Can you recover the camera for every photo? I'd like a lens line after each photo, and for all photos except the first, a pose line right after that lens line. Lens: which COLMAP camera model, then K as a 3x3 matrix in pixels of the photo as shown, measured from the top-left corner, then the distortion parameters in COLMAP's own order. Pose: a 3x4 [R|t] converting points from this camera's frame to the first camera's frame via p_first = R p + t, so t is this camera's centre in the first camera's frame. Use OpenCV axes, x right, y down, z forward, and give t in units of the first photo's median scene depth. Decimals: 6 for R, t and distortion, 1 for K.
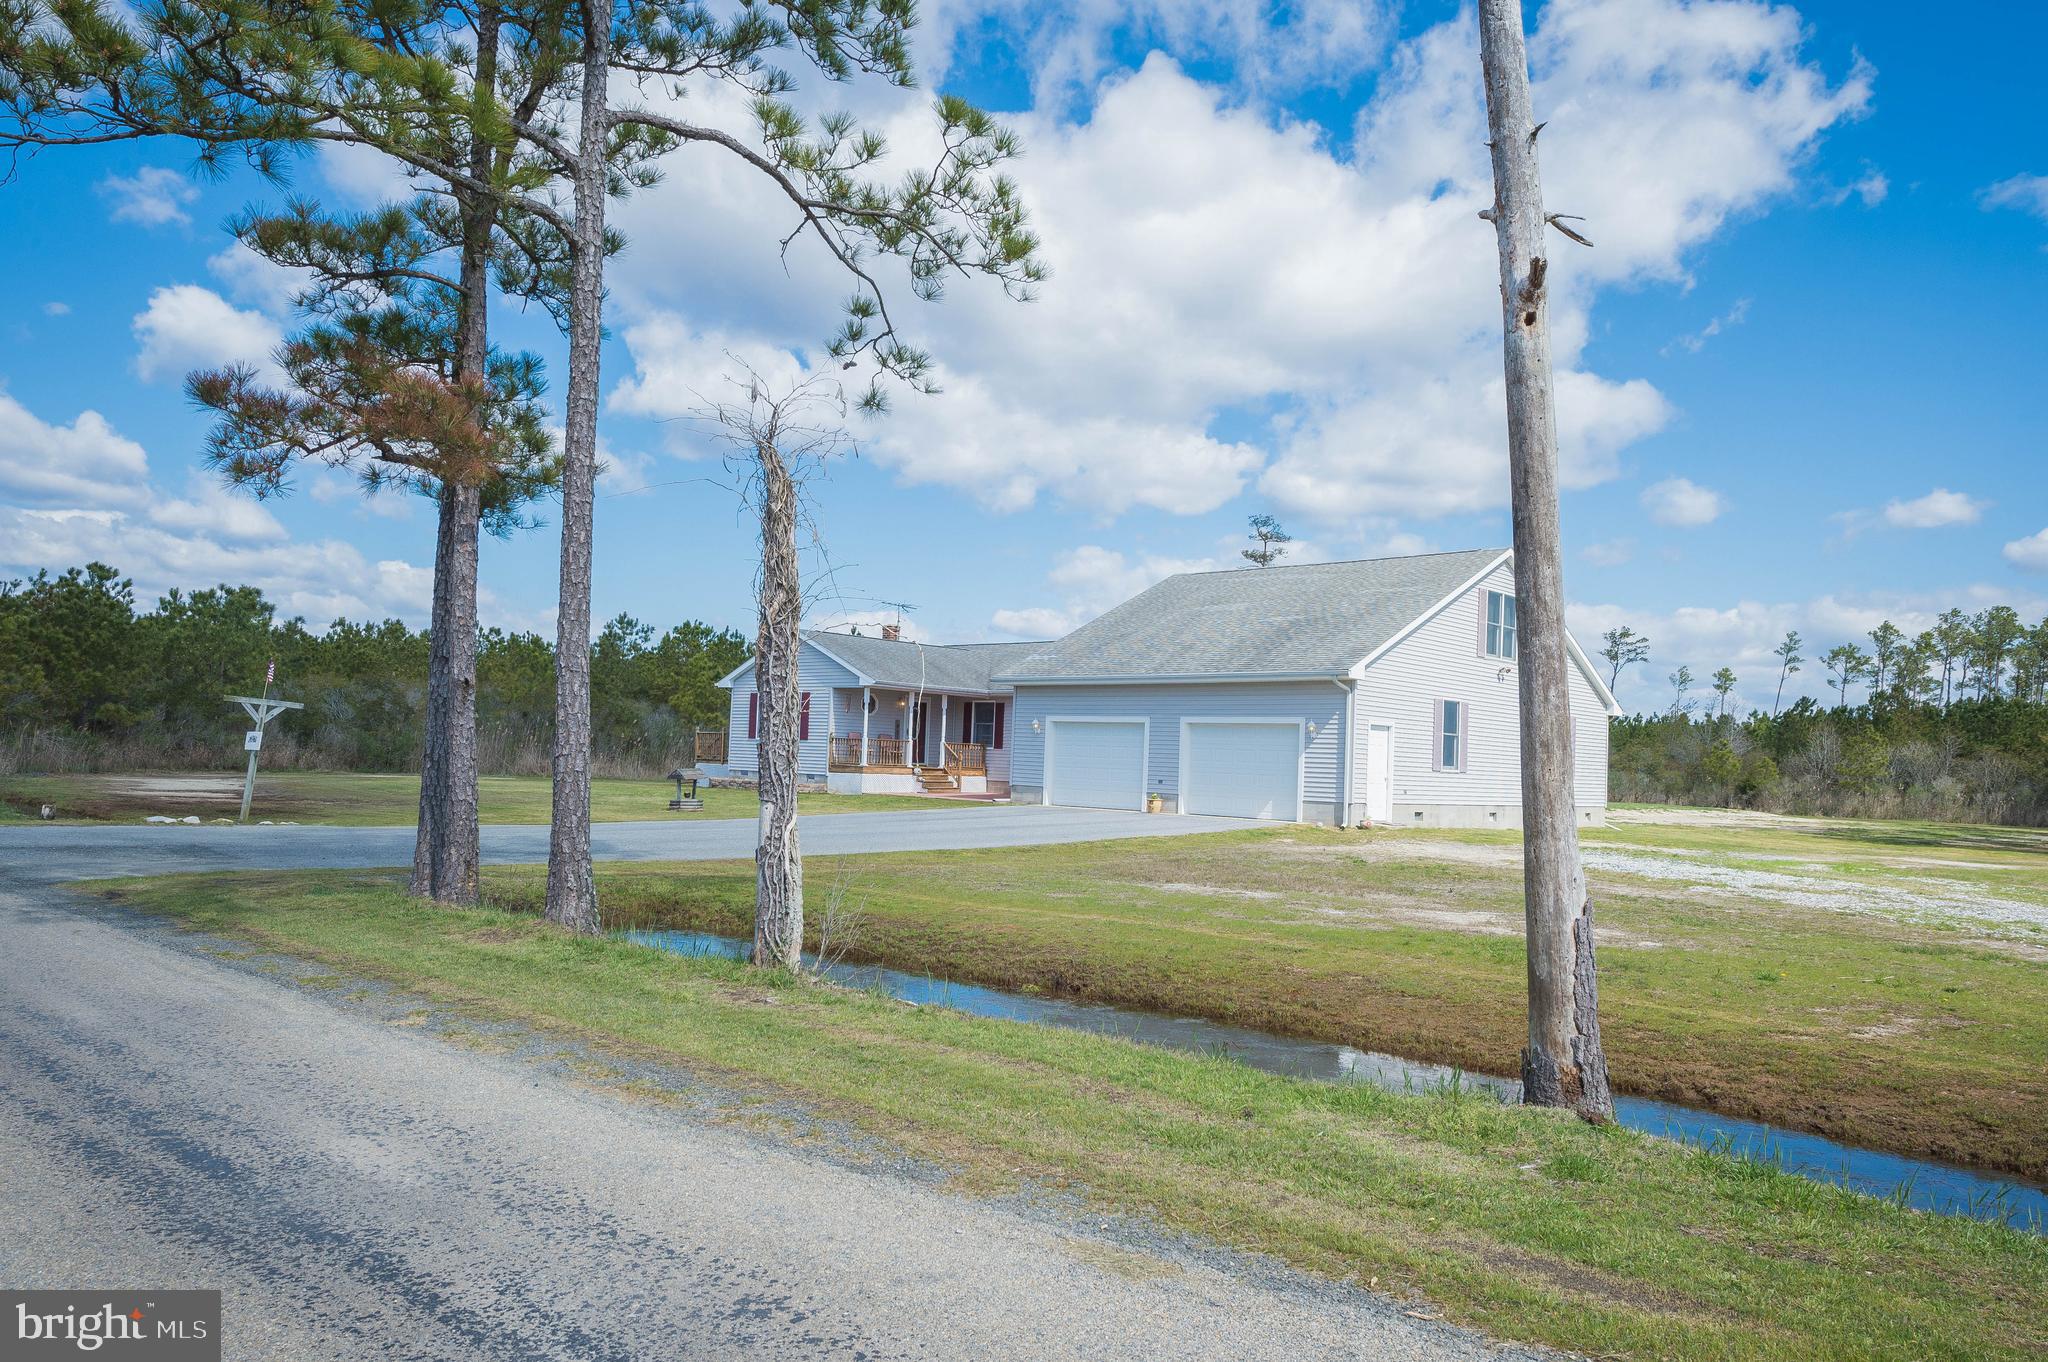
lens RADIAL K [[1450.3, 0, 1024.0], [0, 1450.3, 681.0], [0, 0, 1]] dist [0.000173, 0.000300]
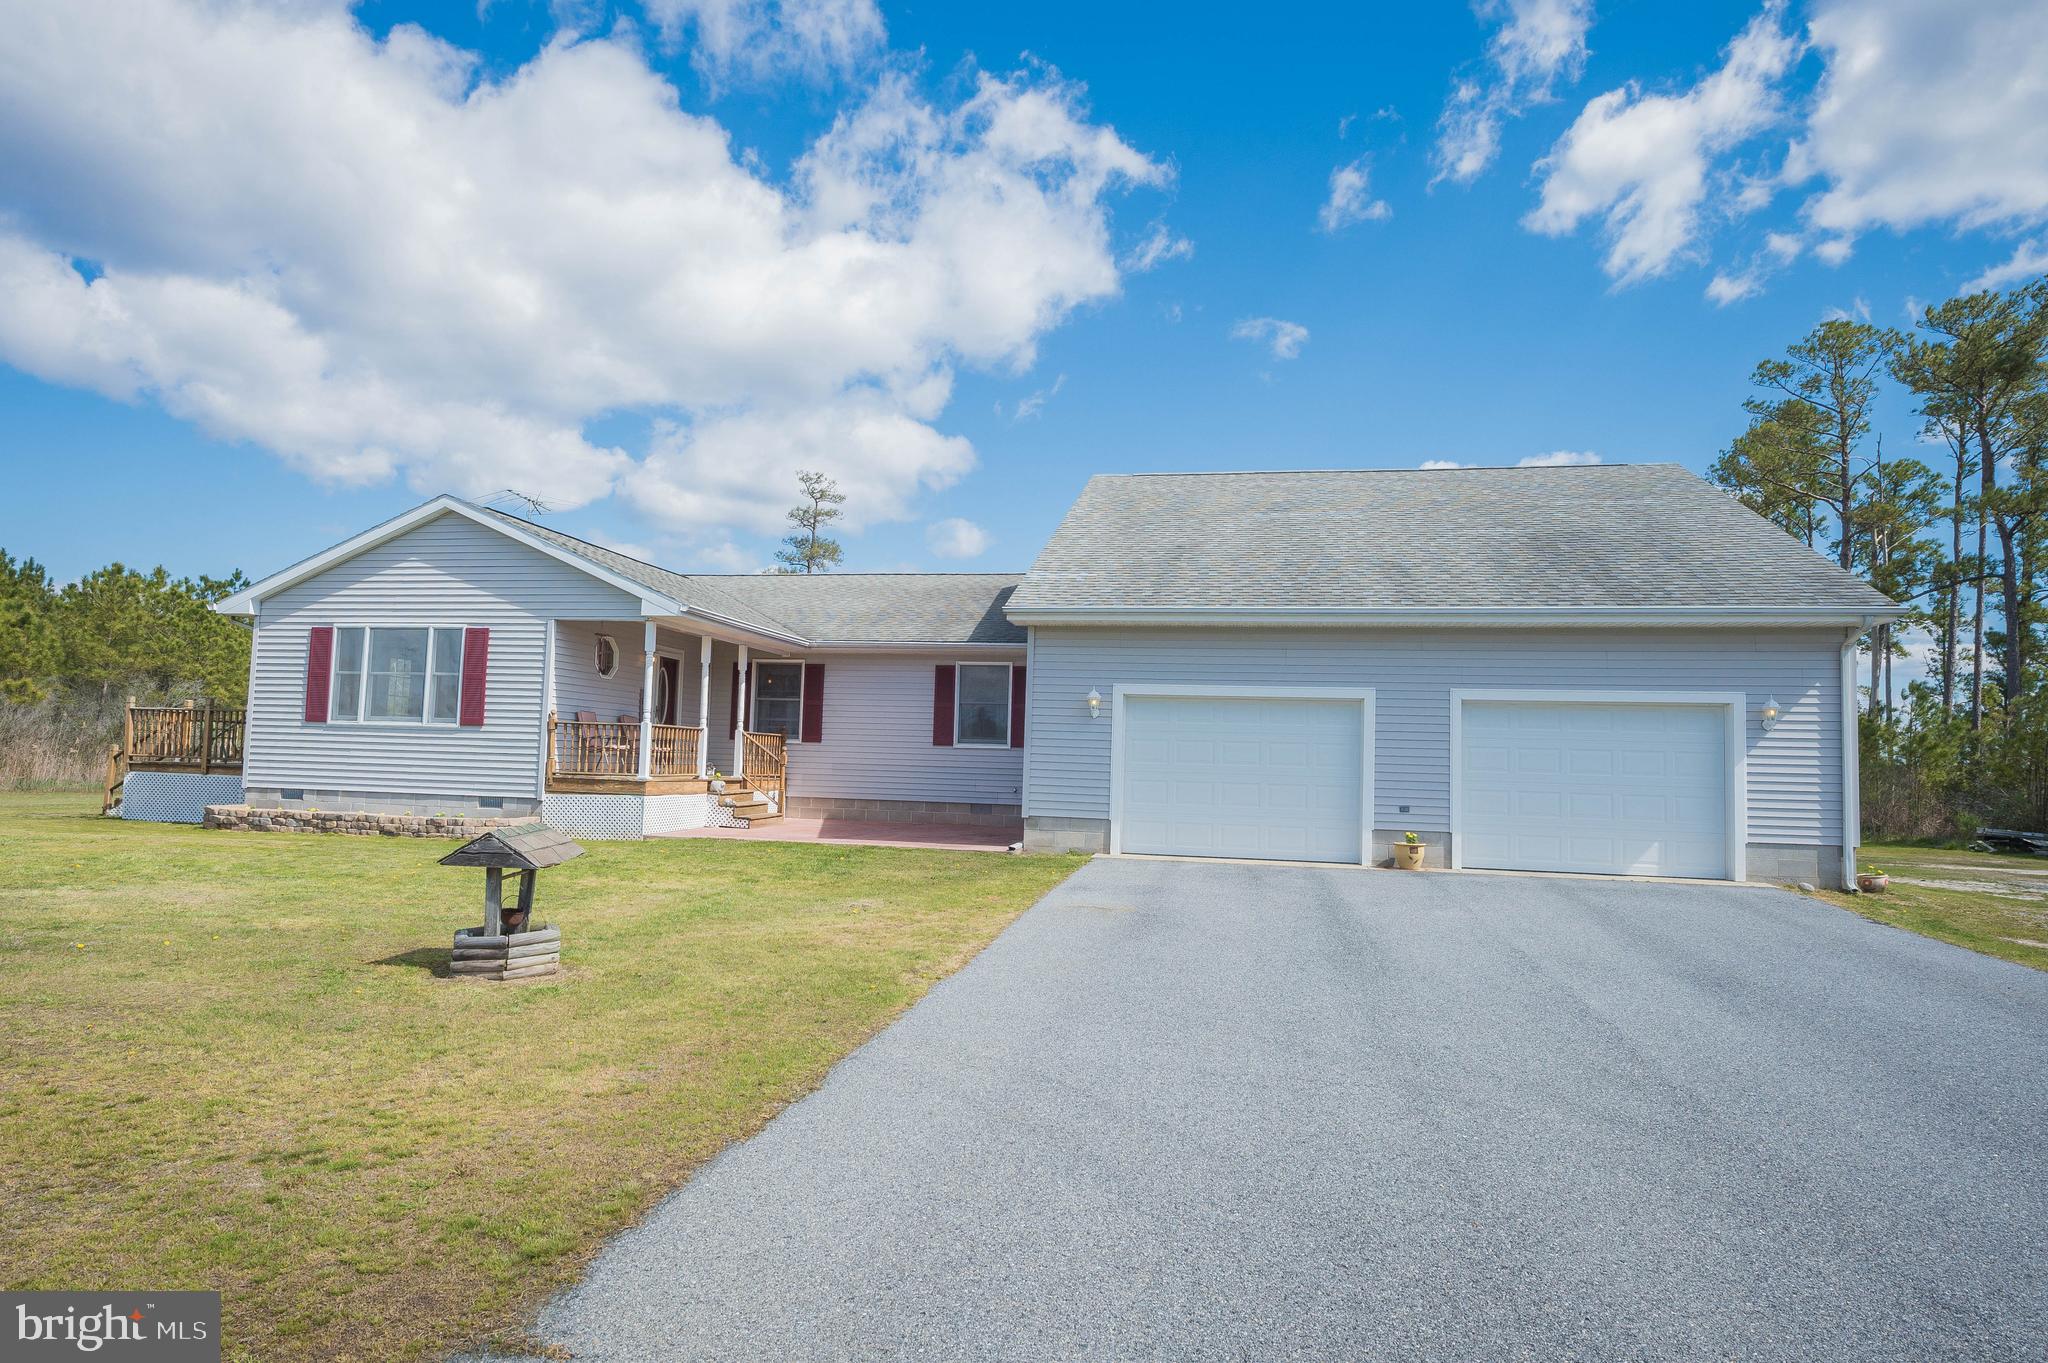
lens RADIAL K [[1120.9, 0, 1024.0], [0, 1120.9, 681.5], [0, 0, 1]] dist [-0.000715, 0.000524]
pose [[0.835732, 0.024606, 0.548585, -0.197727], [-0.026685, 0.999635, -0.004184, 0.021696], [-0.548488, -0.011142, 0.836084, 0.572408]]
